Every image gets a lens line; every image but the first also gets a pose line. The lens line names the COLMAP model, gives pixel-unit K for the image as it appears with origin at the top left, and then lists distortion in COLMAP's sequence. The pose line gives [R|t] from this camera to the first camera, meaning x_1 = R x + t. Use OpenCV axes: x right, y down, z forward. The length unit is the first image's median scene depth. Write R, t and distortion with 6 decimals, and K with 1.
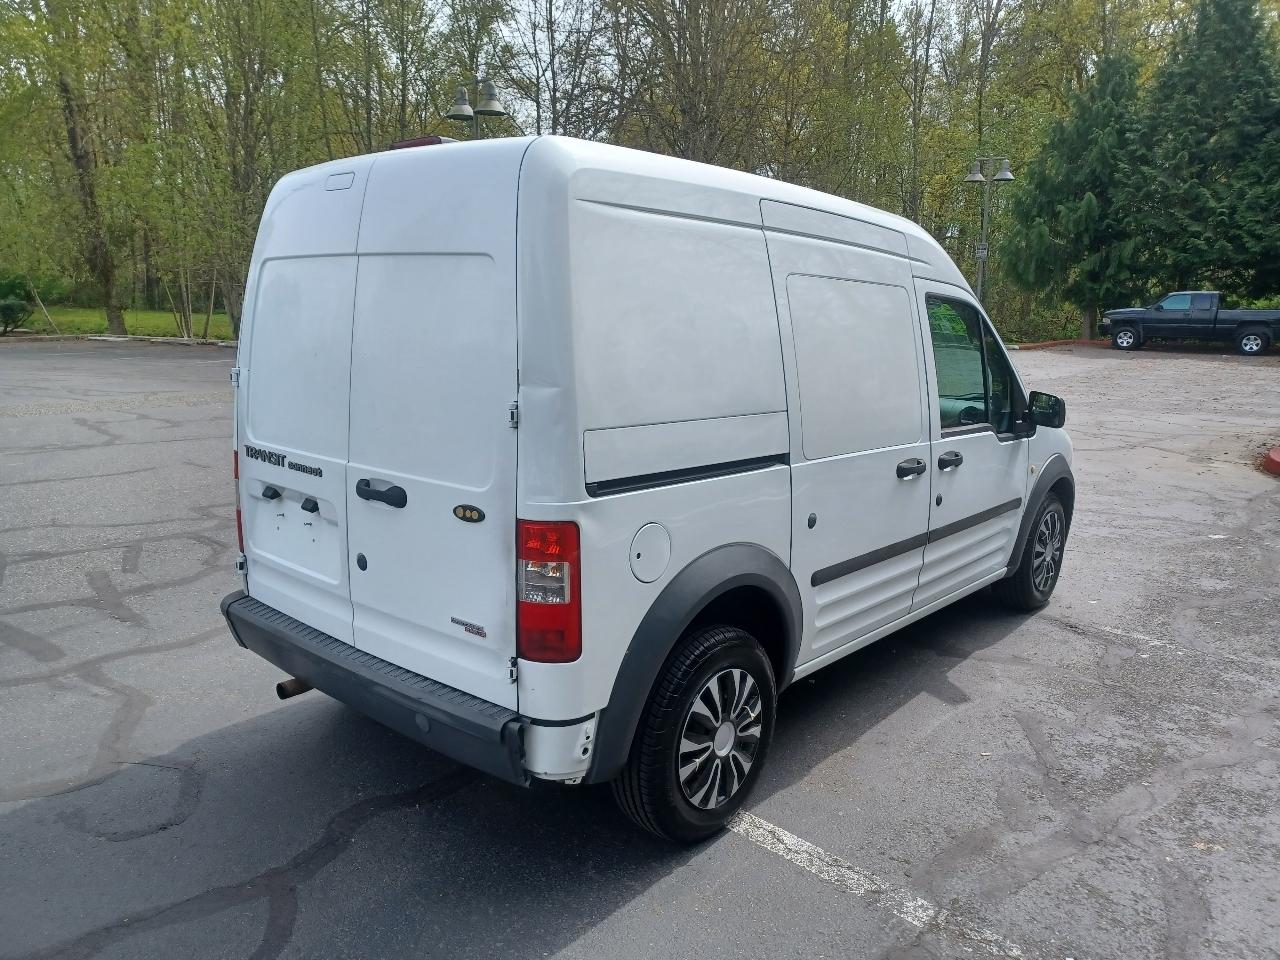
lens RADIAL K [[931.8, 0, 633.0], [0, 931.8, 481.6], [0, 0, 1]] dist [0.030077, -0.002913]
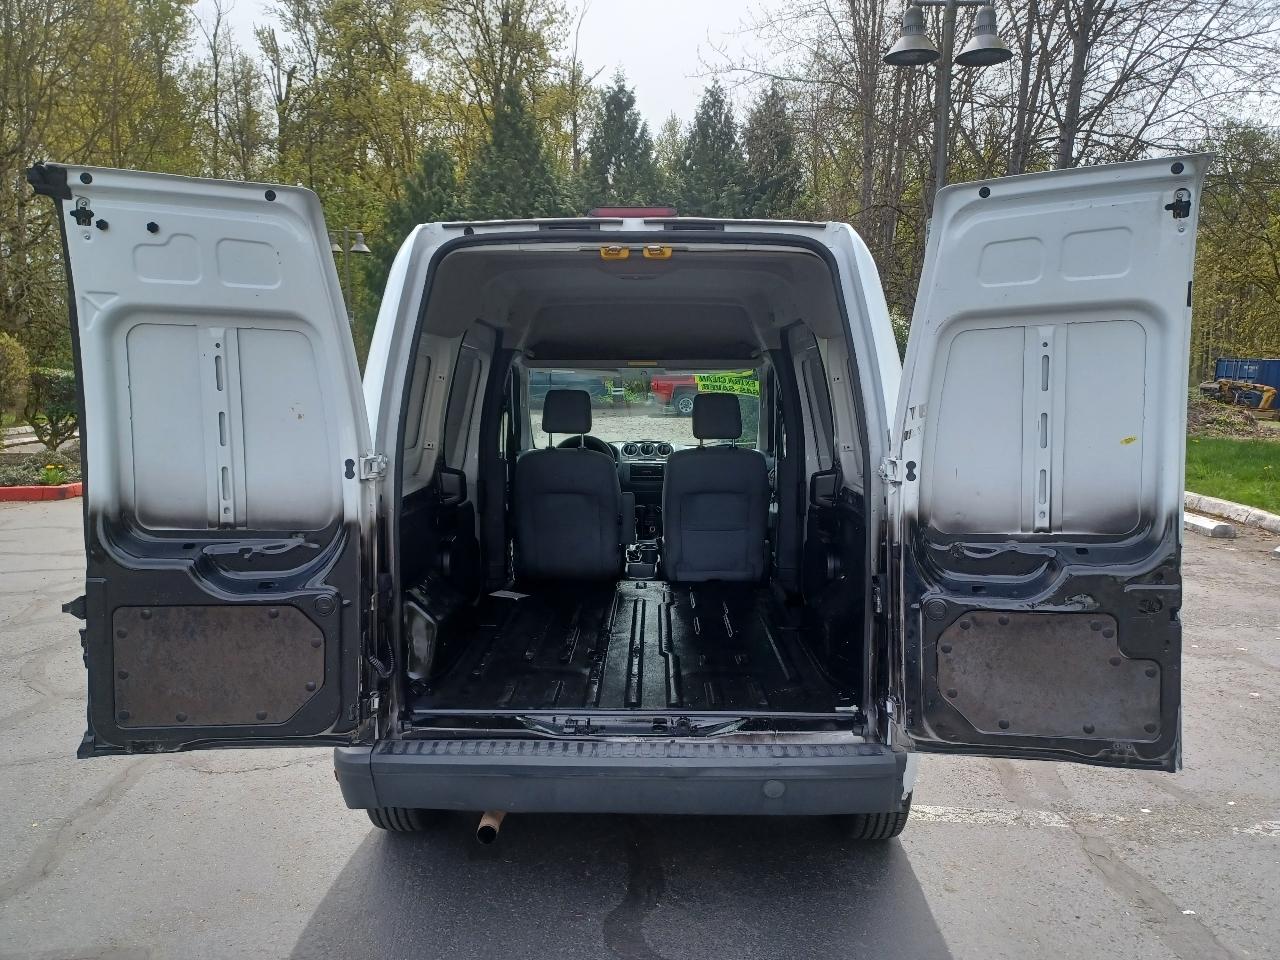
lens RADIAL K [[931.8, 0, 641.3], [0, 931.8, 487.5], [0, 0, 1]] dist [0.030077, -0.002913]
pose [[0.764554, -0.091029, 0.638100, -0.856244], [0.129255, 0.991520, -0.013423, -0.059526], [-0.631467, 0.092741, 0.769837, 0.268883]]
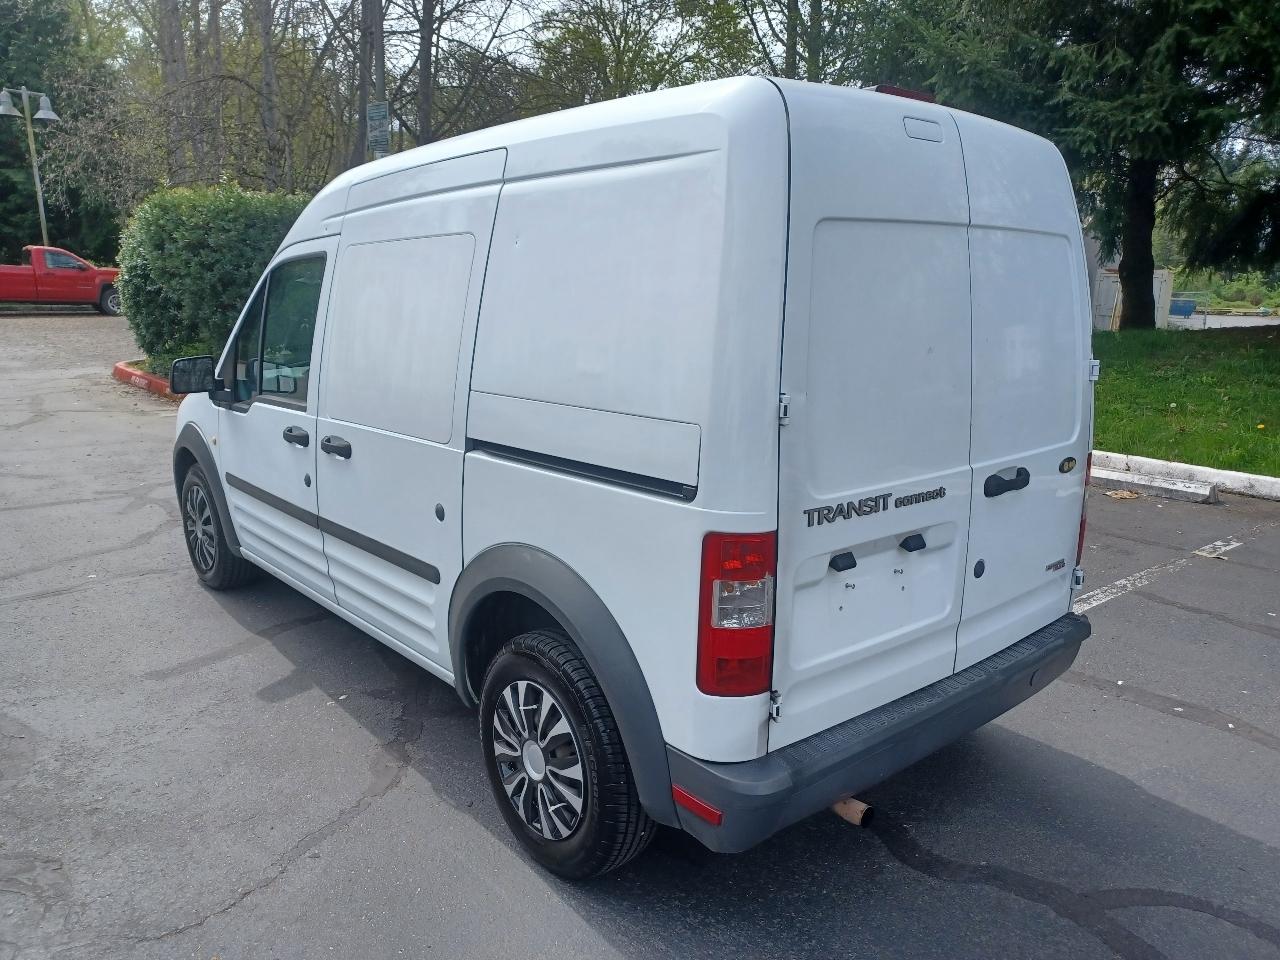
lens RADIAL K [[931.8, 0, 640.6], [0, 931.8, 484.1], [0, 0, 1]] dist [0.030077, -0.002913]
pose [[0.146214, -0.228194, 0.962574, -1.157126], [0.174161, 0.963771, 0.202023, -0.226973], [-0.973801, 0.138105, 0.180660, 1.109363]]
